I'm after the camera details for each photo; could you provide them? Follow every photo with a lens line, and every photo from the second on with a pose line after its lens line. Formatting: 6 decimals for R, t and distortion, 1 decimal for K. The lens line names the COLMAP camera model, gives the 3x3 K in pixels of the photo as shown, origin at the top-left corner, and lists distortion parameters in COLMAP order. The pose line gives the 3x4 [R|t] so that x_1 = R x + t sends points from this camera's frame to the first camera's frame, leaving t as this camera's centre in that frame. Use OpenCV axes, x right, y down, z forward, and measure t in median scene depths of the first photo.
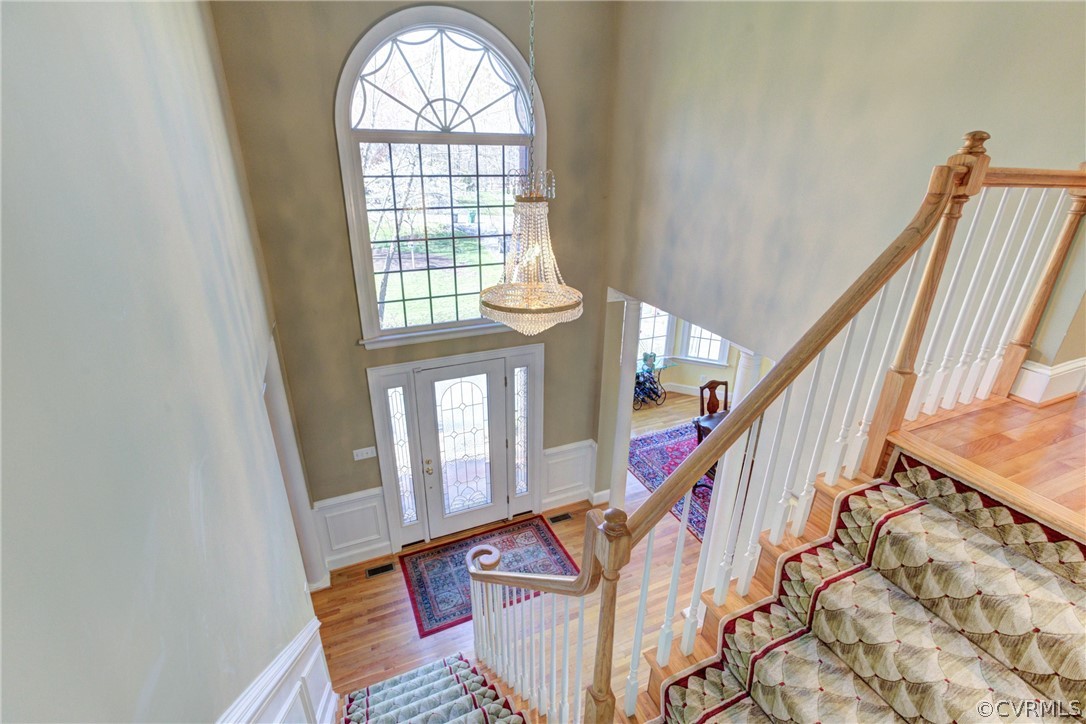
lens RADIAL K [[493.6, 0, 542.1], [0, 493.6, 379.3], [0, 0, 1]] dist [-0.028474, 0.014568]
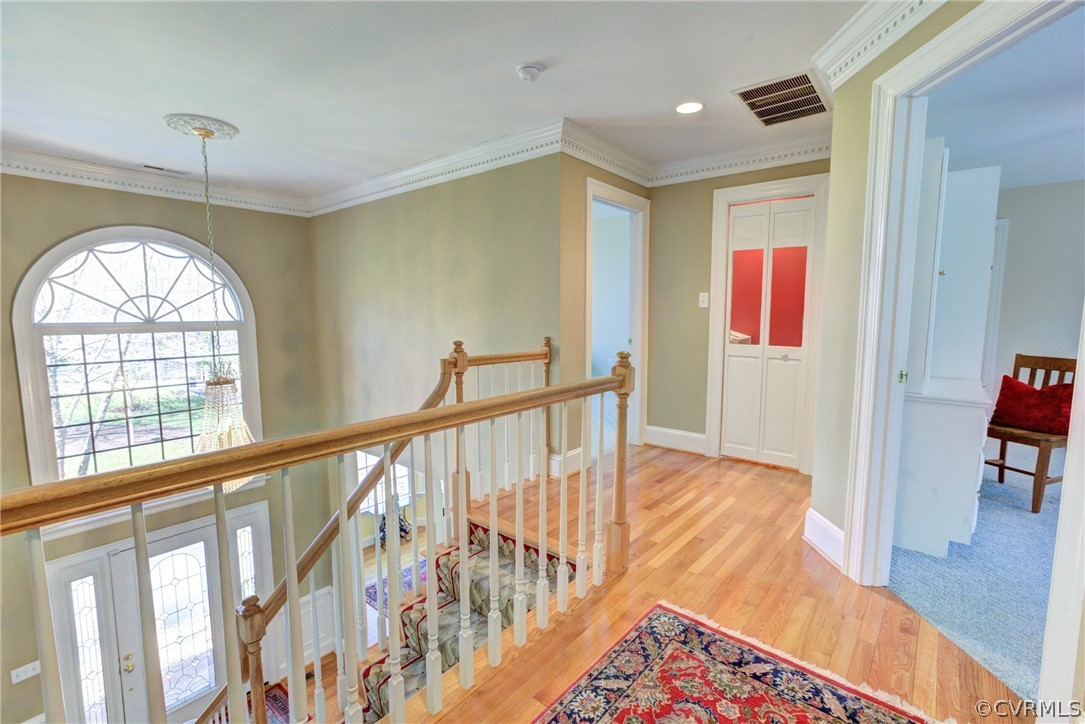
lens RADIAL K [[493.2, 0, 546.7], [0, 493.2, 370.2], [0, 0, 1]] dist [-0.028474, 0.014568]
pose [[0.896430, -0.068683, 0.437830, 0.121243], [0.197313, 0.946457, -0.255513, 0.059622], [-0.396838, 0.315439, 0.861985, -0.278491]]
